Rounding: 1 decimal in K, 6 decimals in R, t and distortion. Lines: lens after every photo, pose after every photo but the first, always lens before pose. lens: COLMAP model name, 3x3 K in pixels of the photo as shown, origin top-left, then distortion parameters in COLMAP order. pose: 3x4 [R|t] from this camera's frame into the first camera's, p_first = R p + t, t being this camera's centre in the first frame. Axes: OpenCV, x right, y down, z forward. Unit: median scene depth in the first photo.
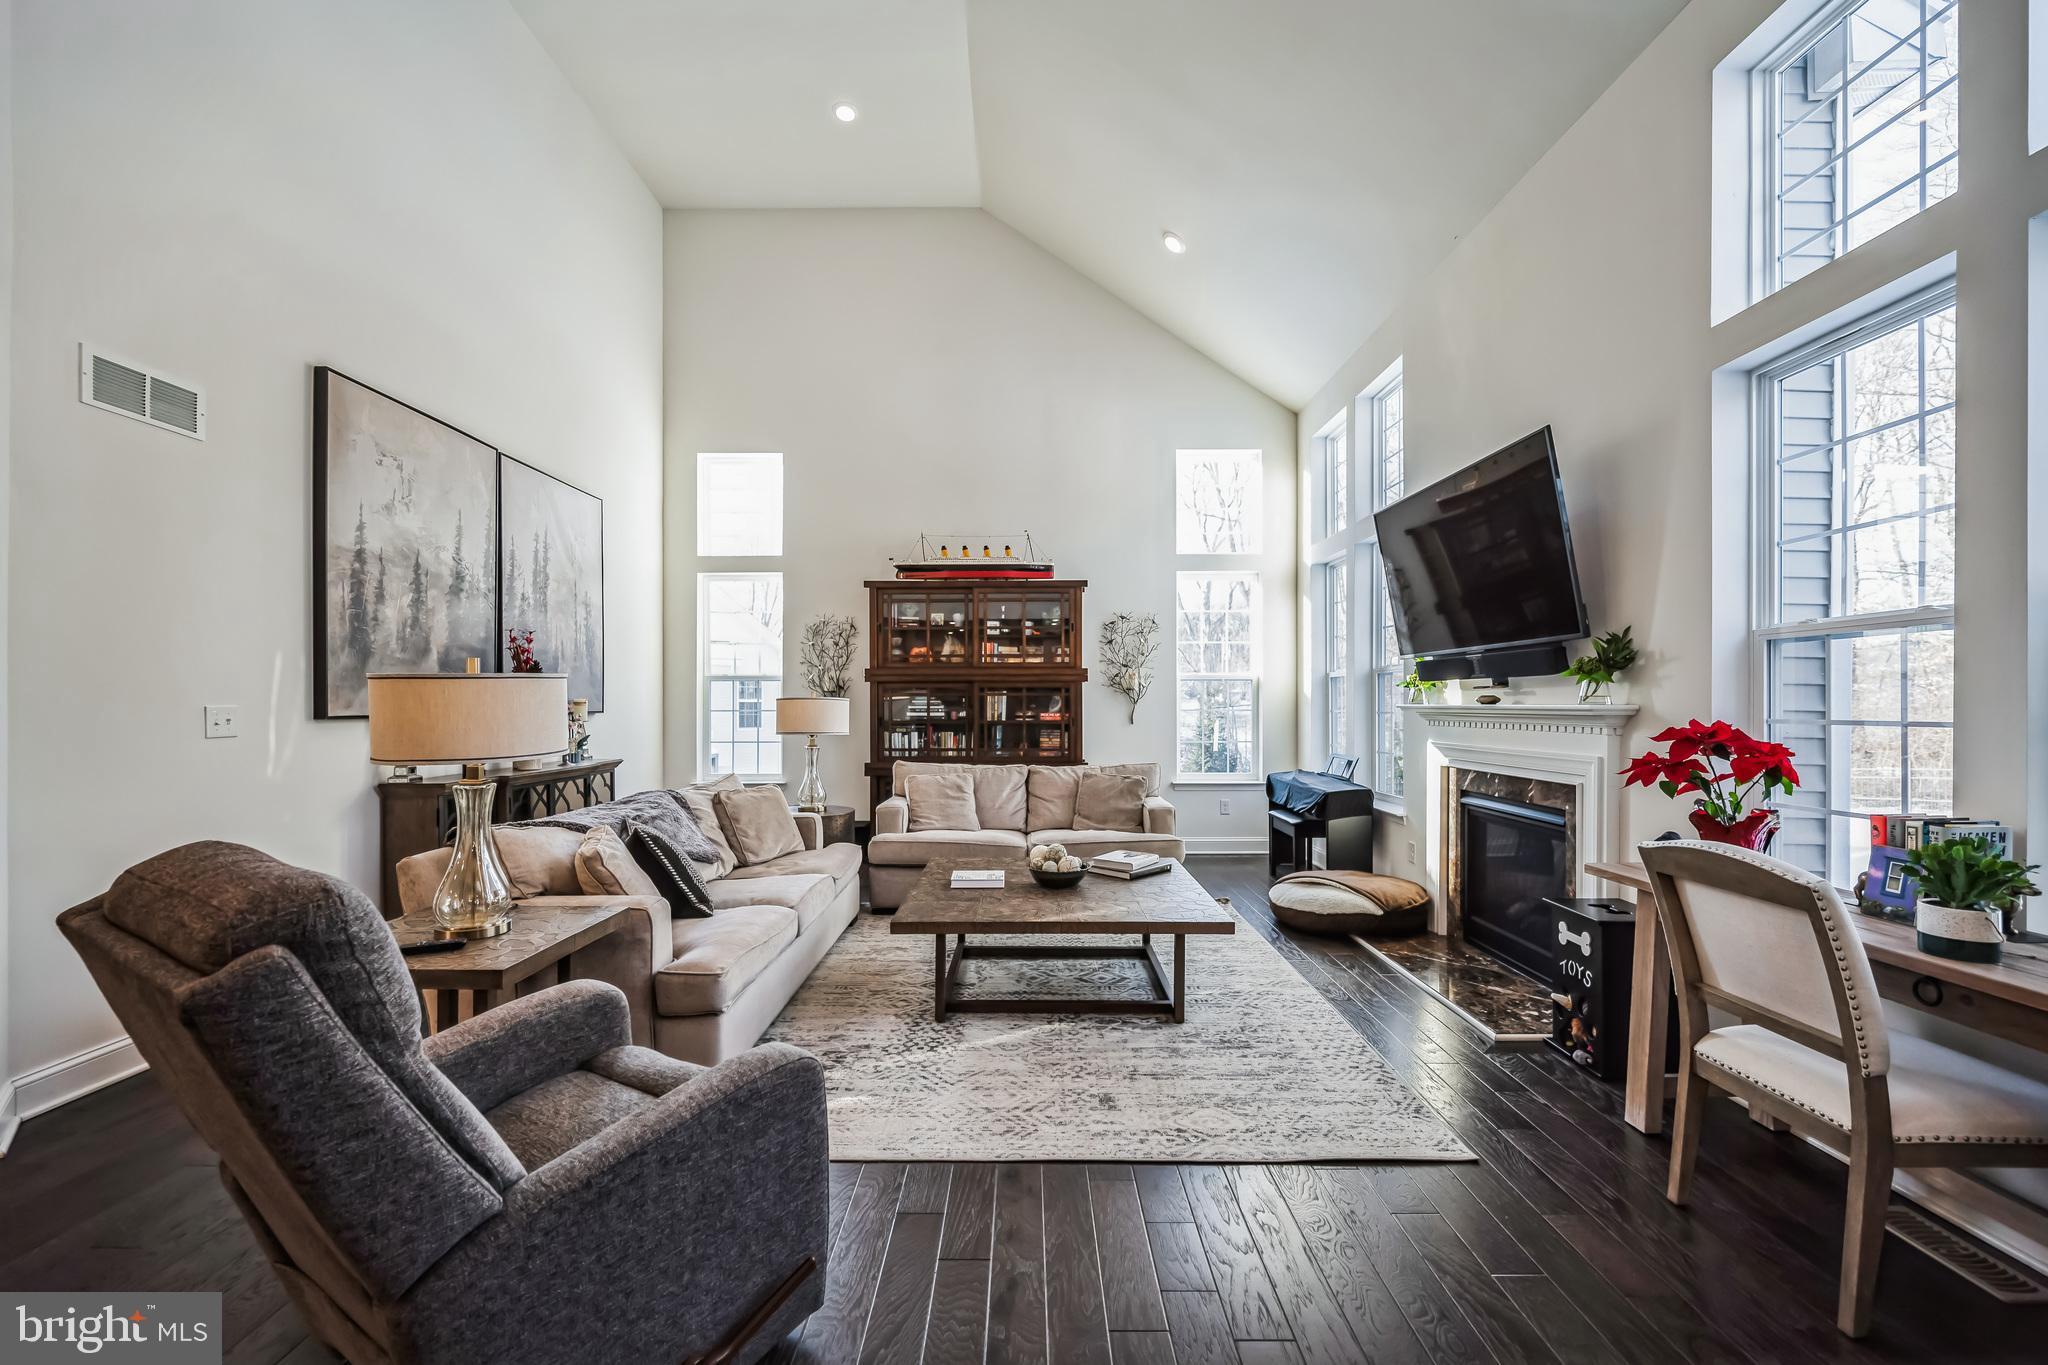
lens RADIAL K [[799.9, 0, 1016.3], [0, 799.9, 686.8], [0, 0, 1]] dist [-0.002715, 0.000040]
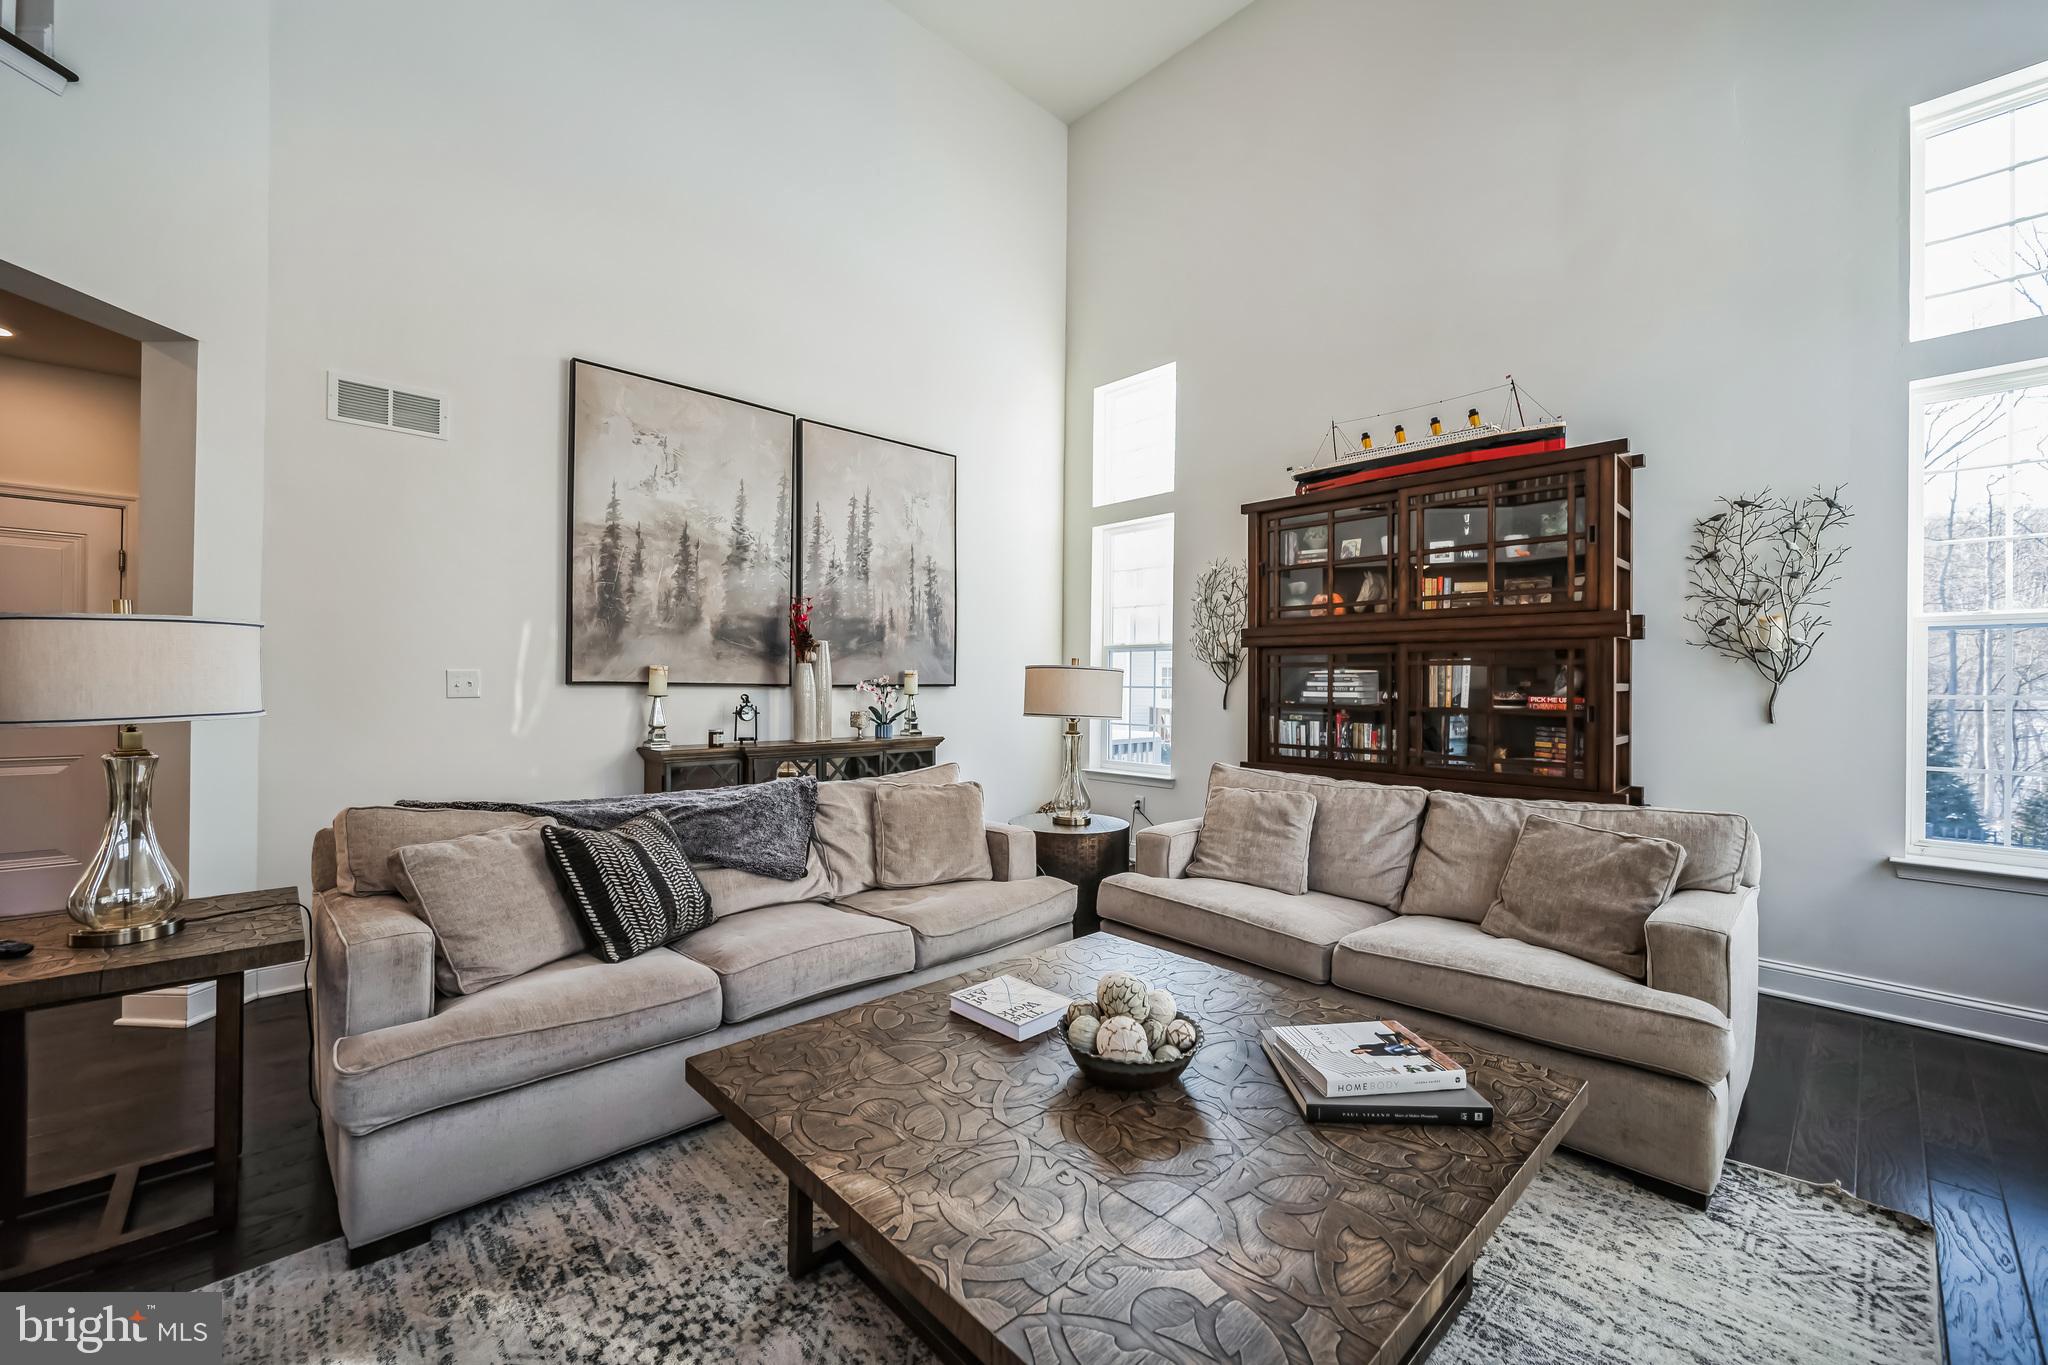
lens RADIAL K [[799.9, 0, 1016.3], [0, 799.9, 686.8], [0, 0, 1]] dist [-0.002715, 0.000040]
pose [[0.700186, 0.011694, -0.713865, 0.224809], [0.004669, 0.999769, 0.020957, 0.016395], [0.713946, -0.018007, 0.699970, 0.453806]]
